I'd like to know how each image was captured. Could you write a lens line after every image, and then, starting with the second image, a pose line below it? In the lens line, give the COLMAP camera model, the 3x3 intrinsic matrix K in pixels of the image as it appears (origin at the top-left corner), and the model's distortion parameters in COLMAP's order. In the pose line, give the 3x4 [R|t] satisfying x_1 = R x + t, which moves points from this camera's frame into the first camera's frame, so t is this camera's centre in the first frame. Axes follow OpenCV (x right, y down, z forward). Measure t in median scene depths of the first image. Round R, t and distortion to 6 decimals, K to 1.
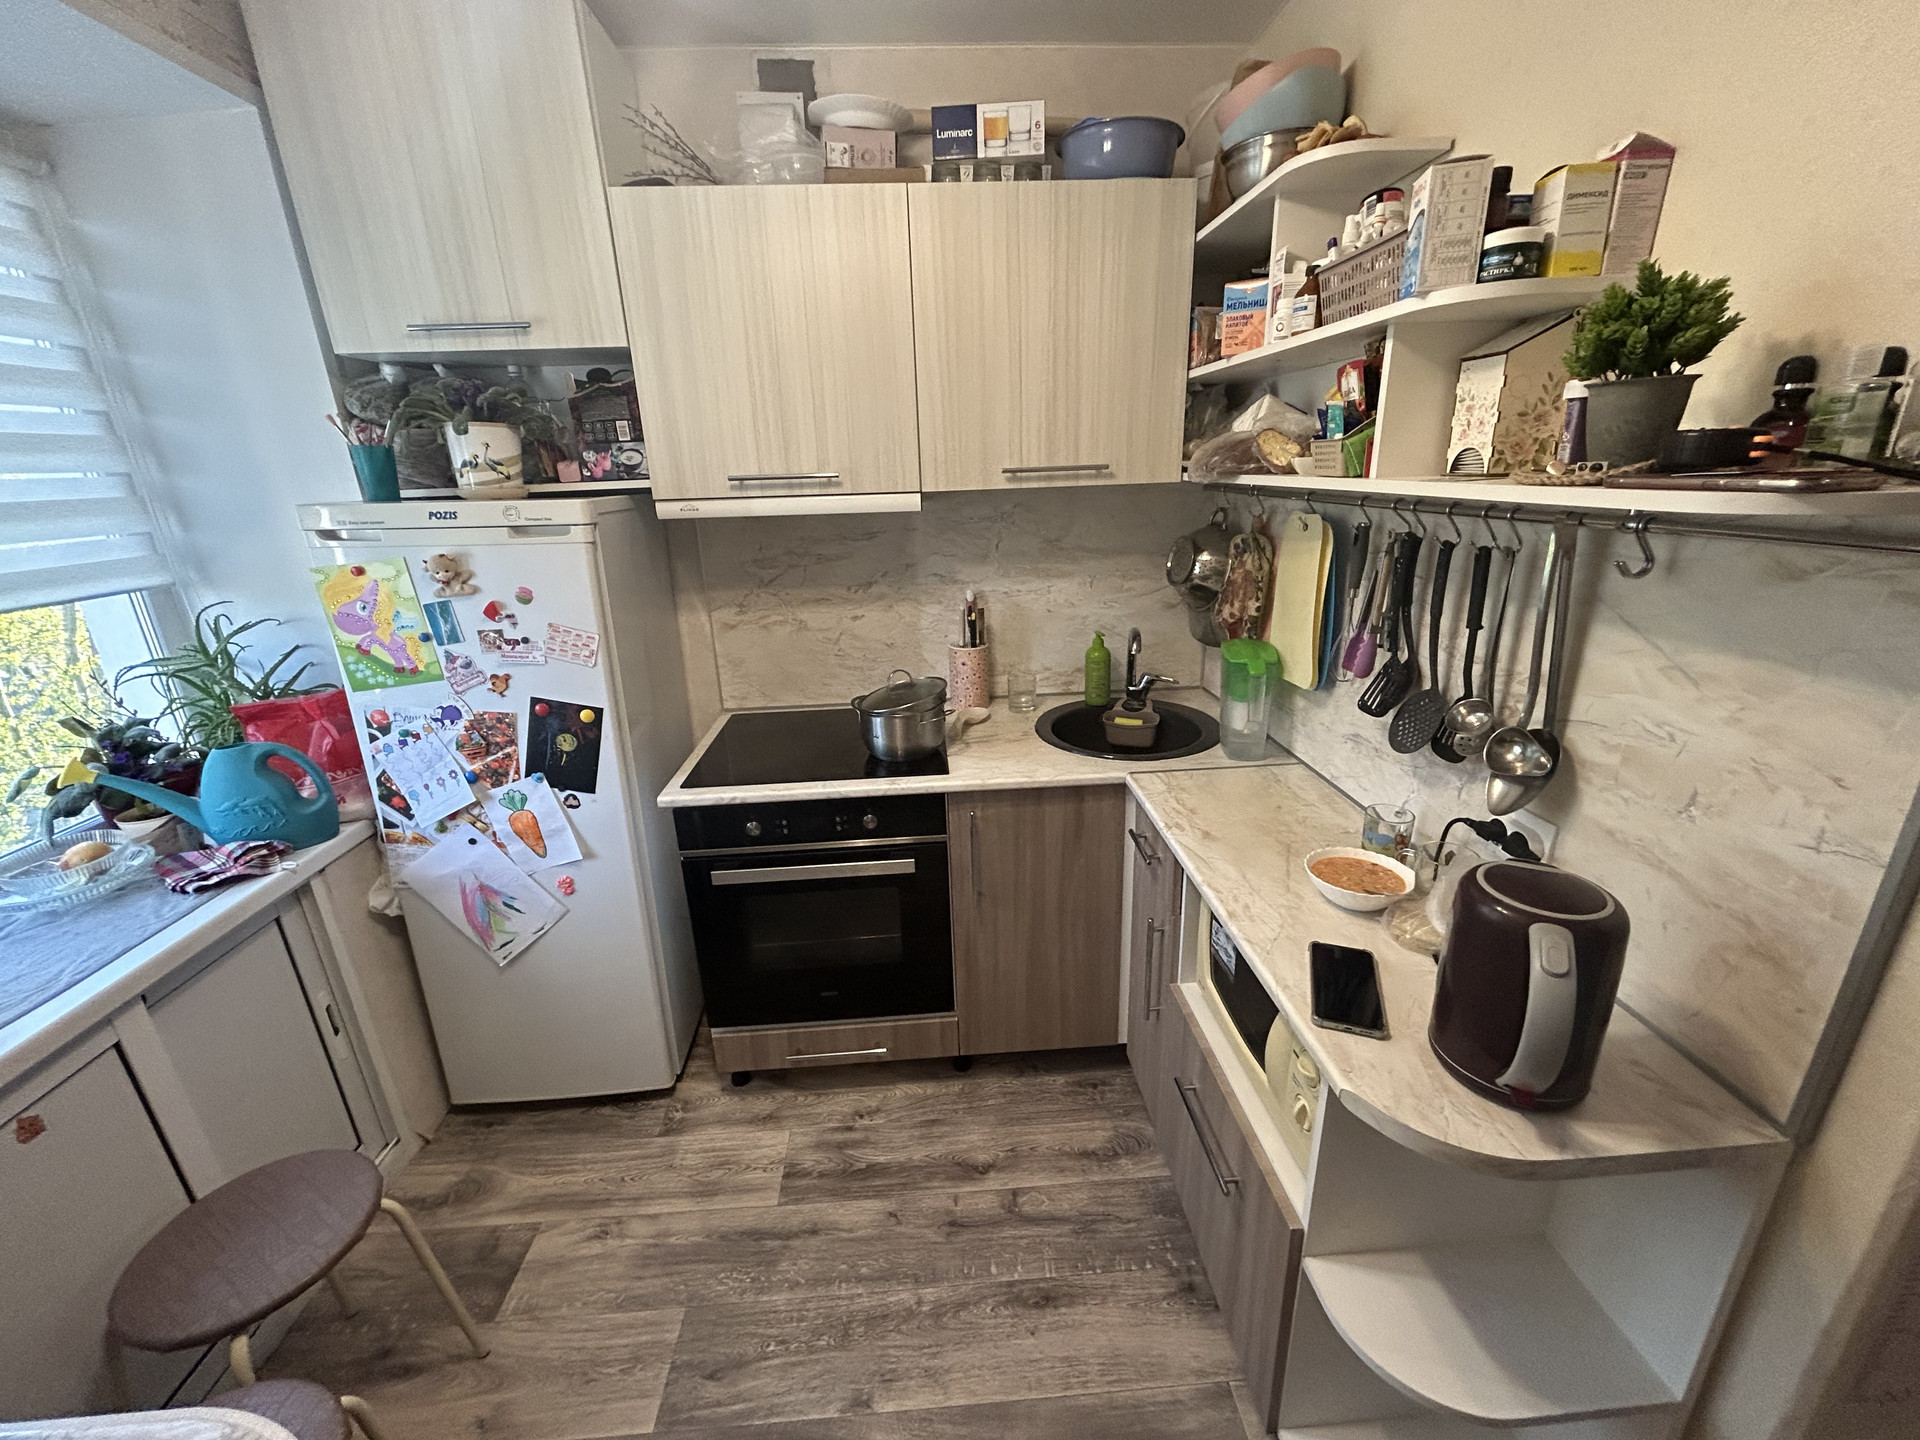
lens RADIAL K [[774.1, 0, 959.1], [0, 774.1, 714.0], [0, 0, 1]] dist [-0.008958, 0.000059]
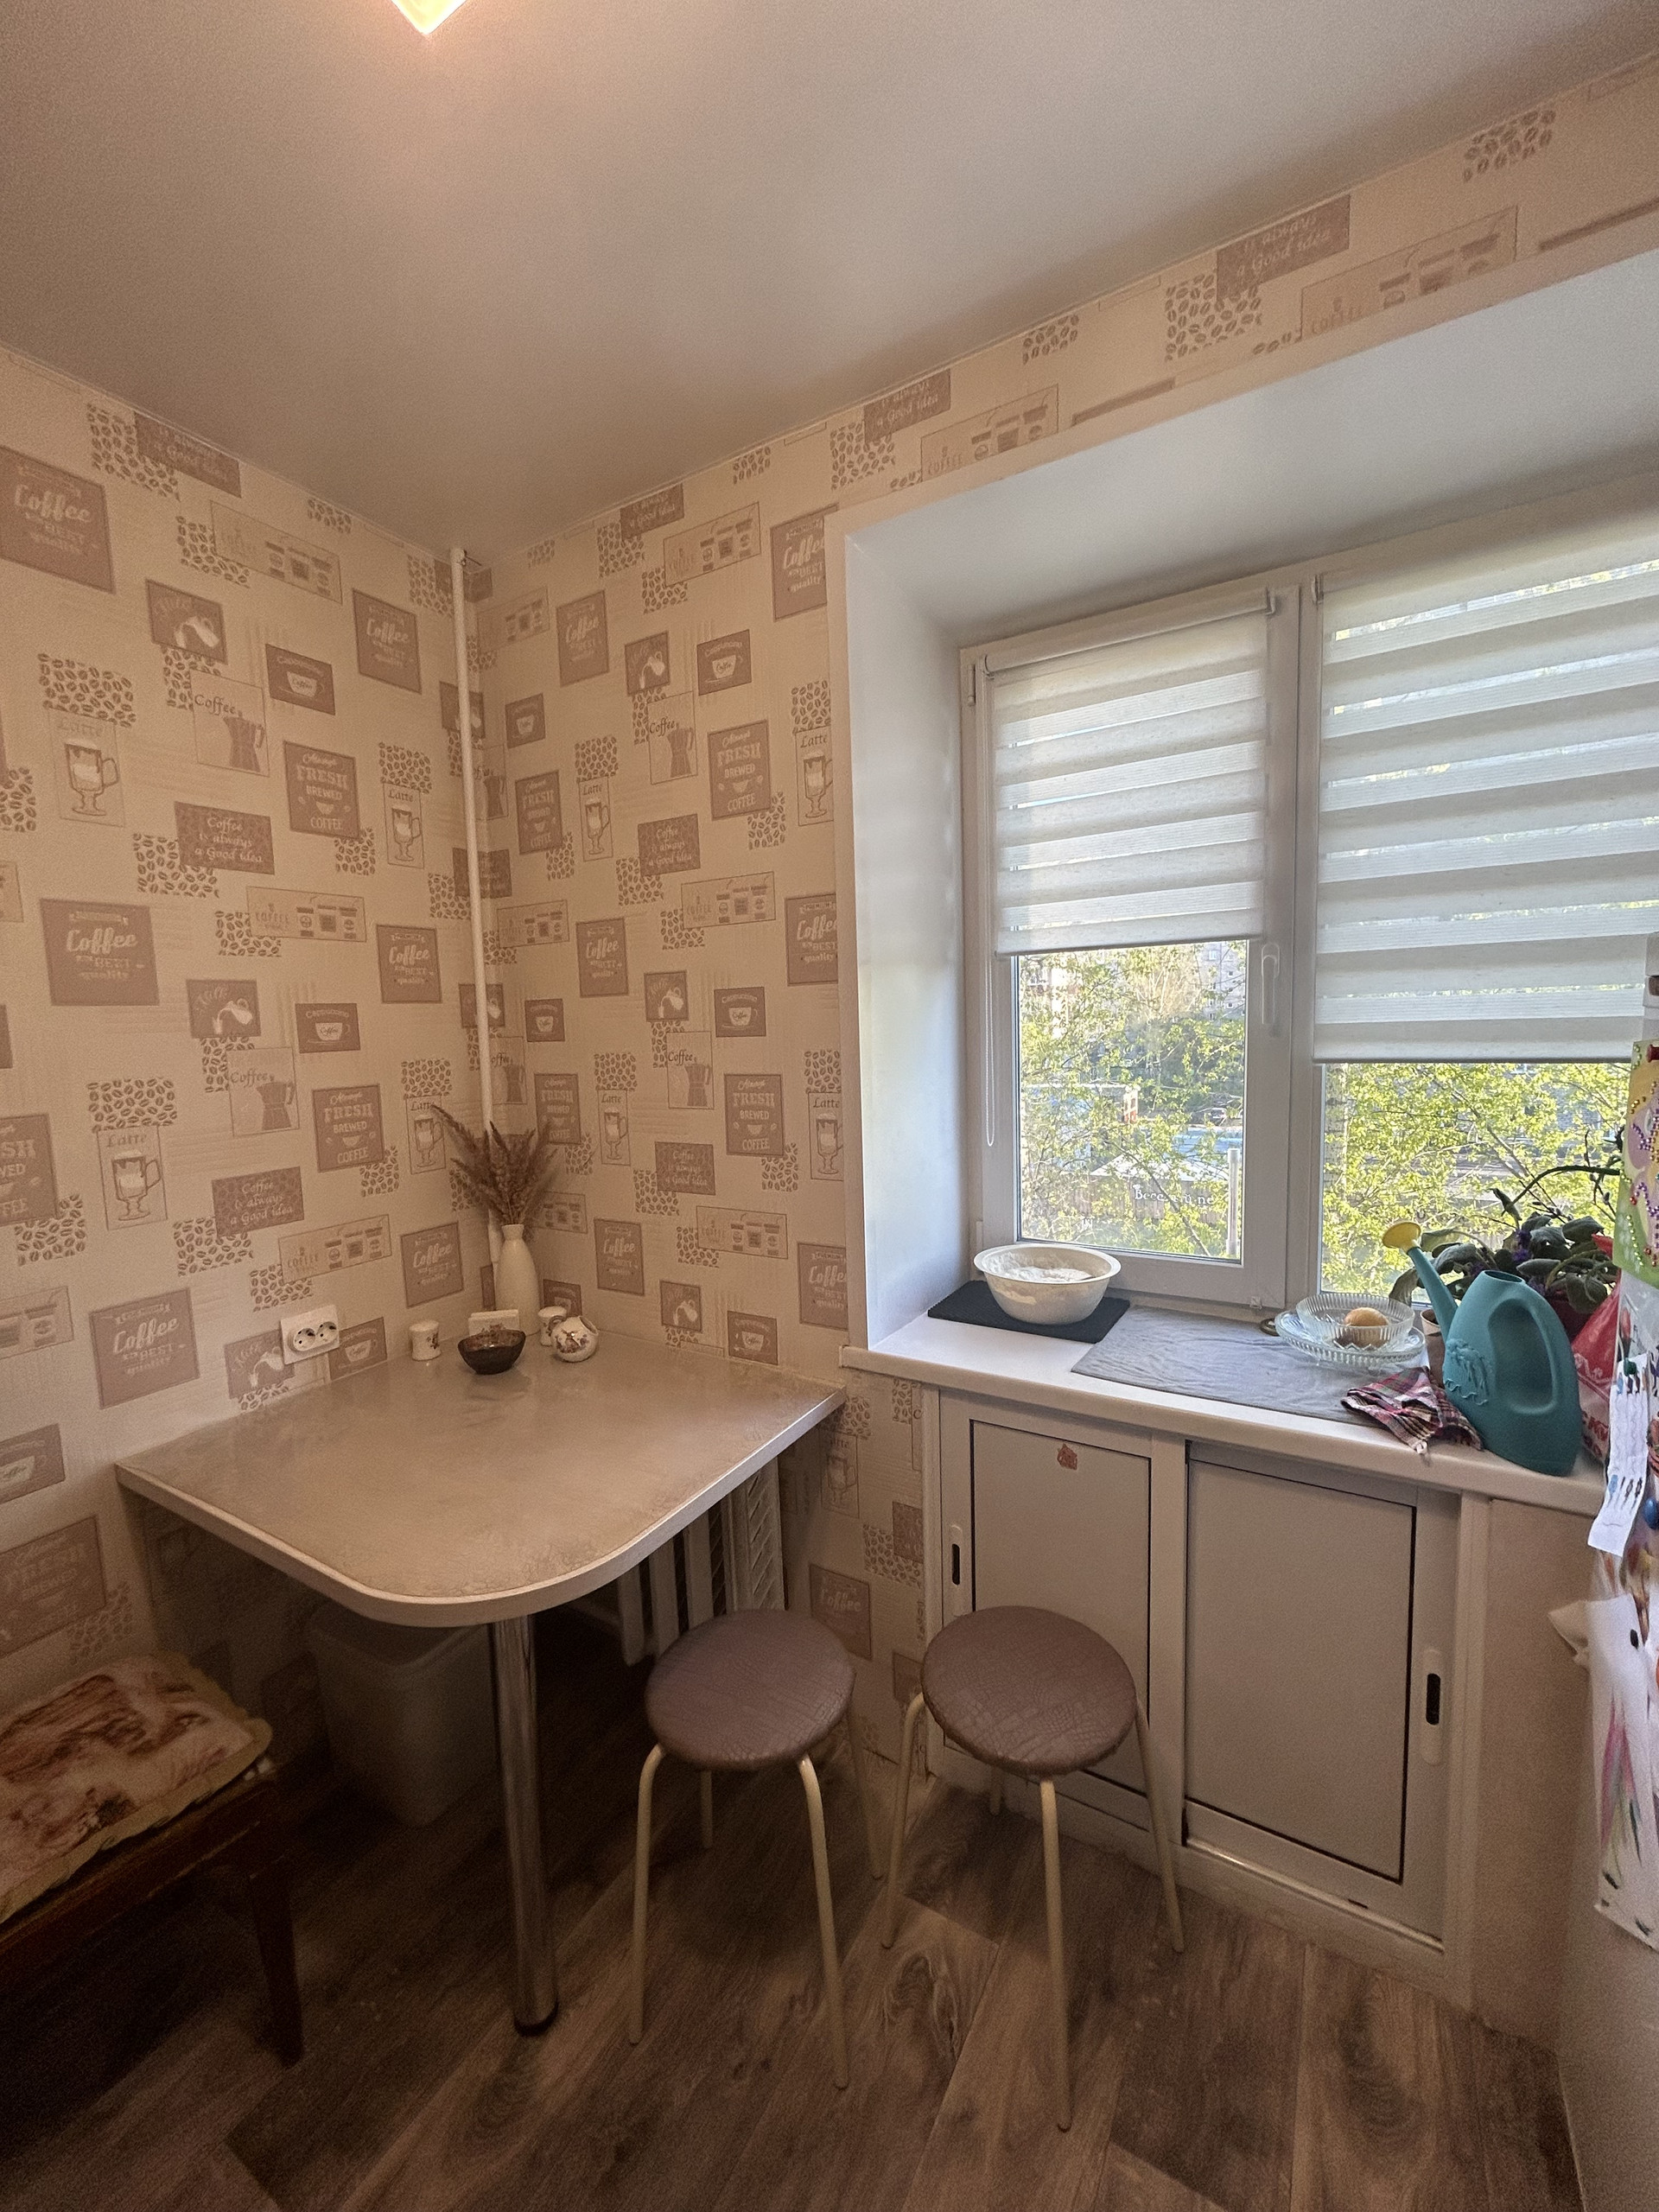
lens RADIAL K [[891.8, 0, 841.4], [0, 891.8, 1103.0], [0, 0, 1]] dist [-0.008958, 0.000059]
pose [[-0.541532, 0.139635, -0.829002, 0.027432], [-0.215954, 0.929913, 0.297700, -0.230352], [0.812470, 0.340240, -0.473423, 0.900168]]
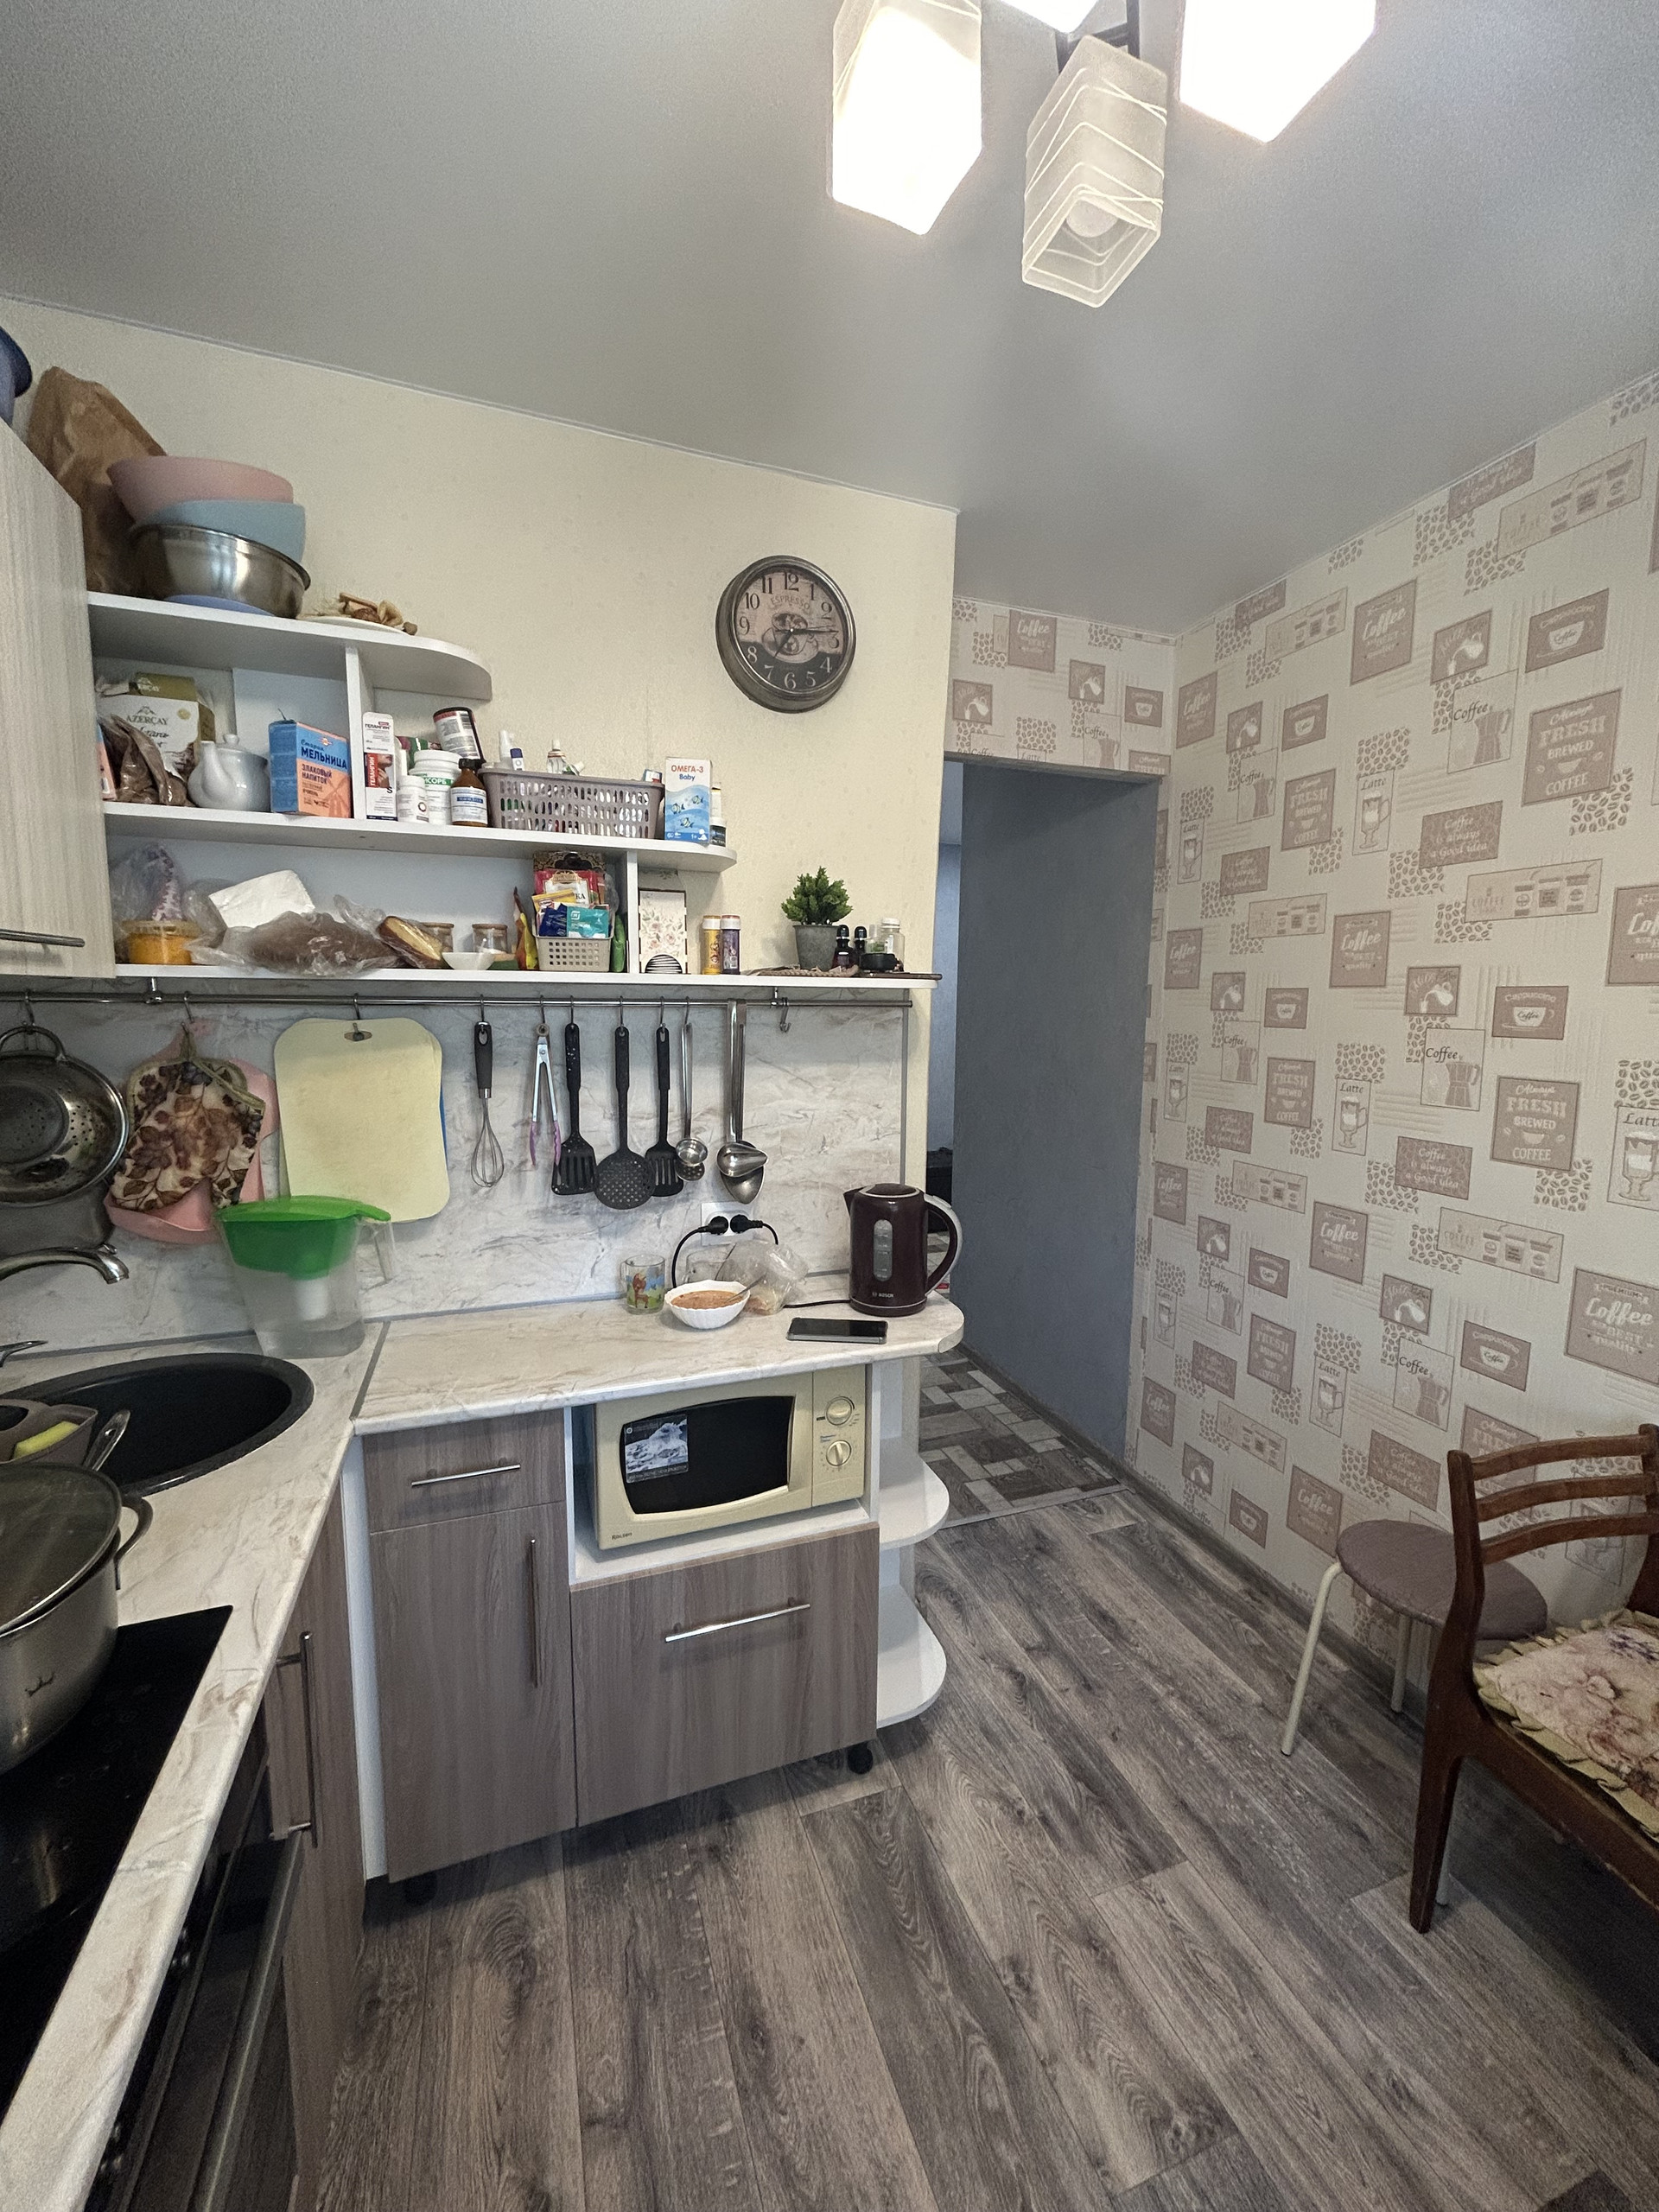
lens RADIAL K [[891.8, 0, 841.4], [0, 891.8, 1103.0], [0, 0, 1]] dist [-0.008958, 0.000059]
pose [[-0.297292, -0.072036, 0.952065, -0.668188], [0.298148, 0.940283, 0.164245, -0.191775], [-0.907042, 0.332685, -0.258061, 0.871052]]
